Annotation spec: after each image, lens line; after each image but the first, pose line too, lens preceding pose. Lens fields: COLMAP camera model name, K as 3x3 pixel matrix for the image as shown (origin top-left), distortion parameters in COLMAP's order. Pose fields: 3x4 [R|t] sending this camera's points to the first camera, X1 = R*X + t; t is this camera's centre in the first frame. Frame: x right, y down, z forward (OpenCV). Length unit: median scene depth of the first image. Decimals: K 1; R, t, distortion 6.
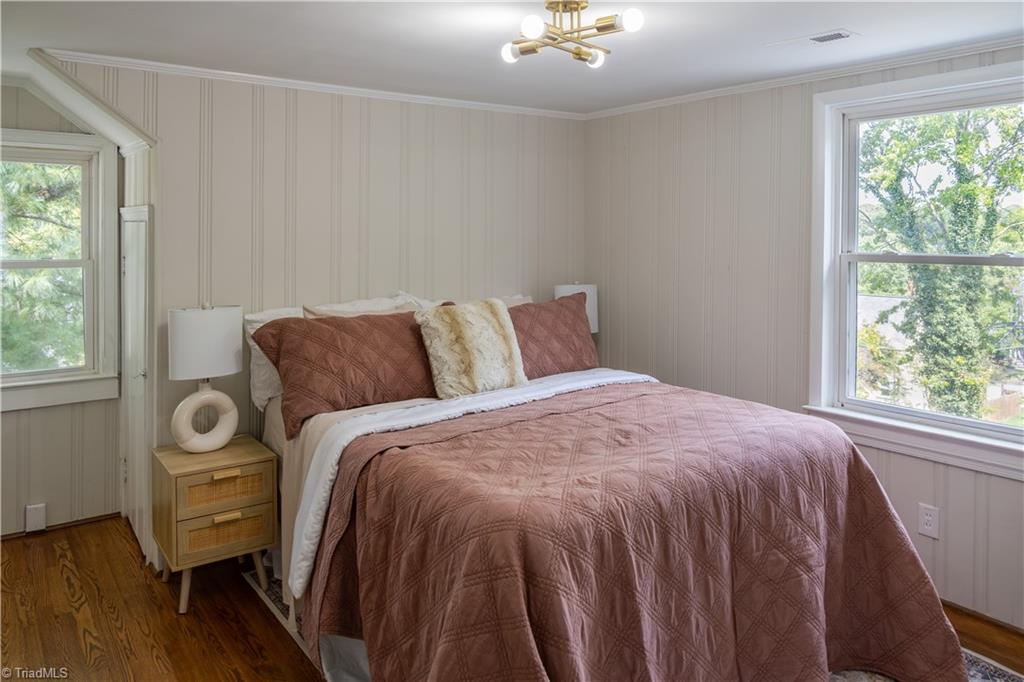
lens RADIAL K [[720.9, 0, 515.7], [0, 720.9, 343.9], [0, 0, 1]] dist [-0.005277, -0.000620]
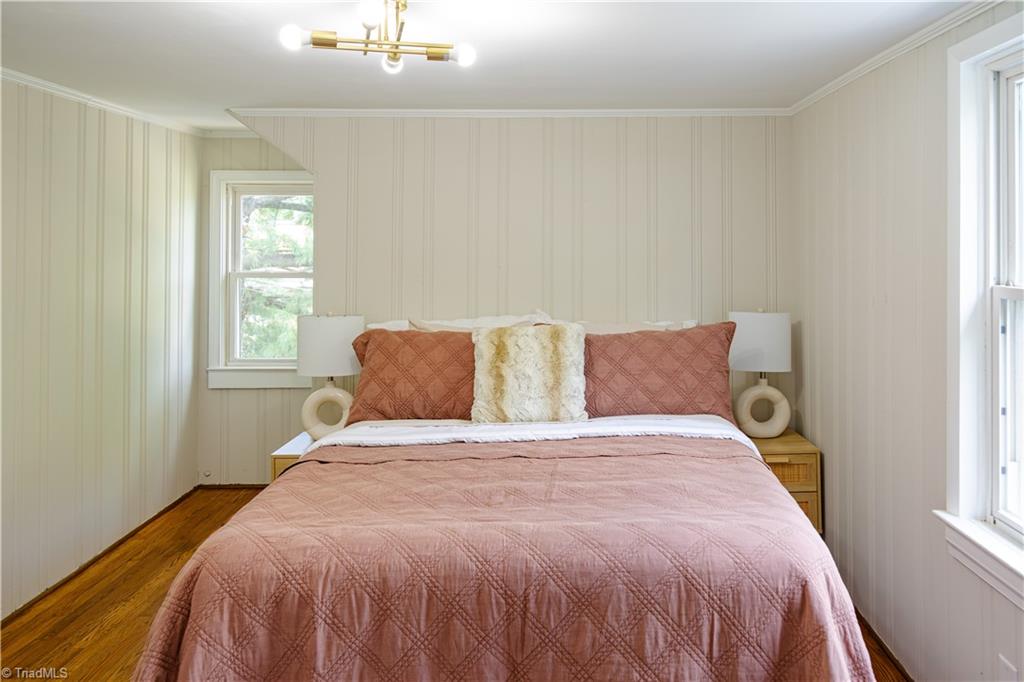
lens RADIAL K [[712.4, 0, 512.3], [0, 712.4, 322.7], [0, 0, 1]] dist [0.002760, -0.002153]
pose [[0.815003, 0.060751, -0.576264, 0.484329], [-0.086440, 0.996108, -0.017240, -0.046028], [0.572974, 0.063864, 0.817082, 0.241349]]
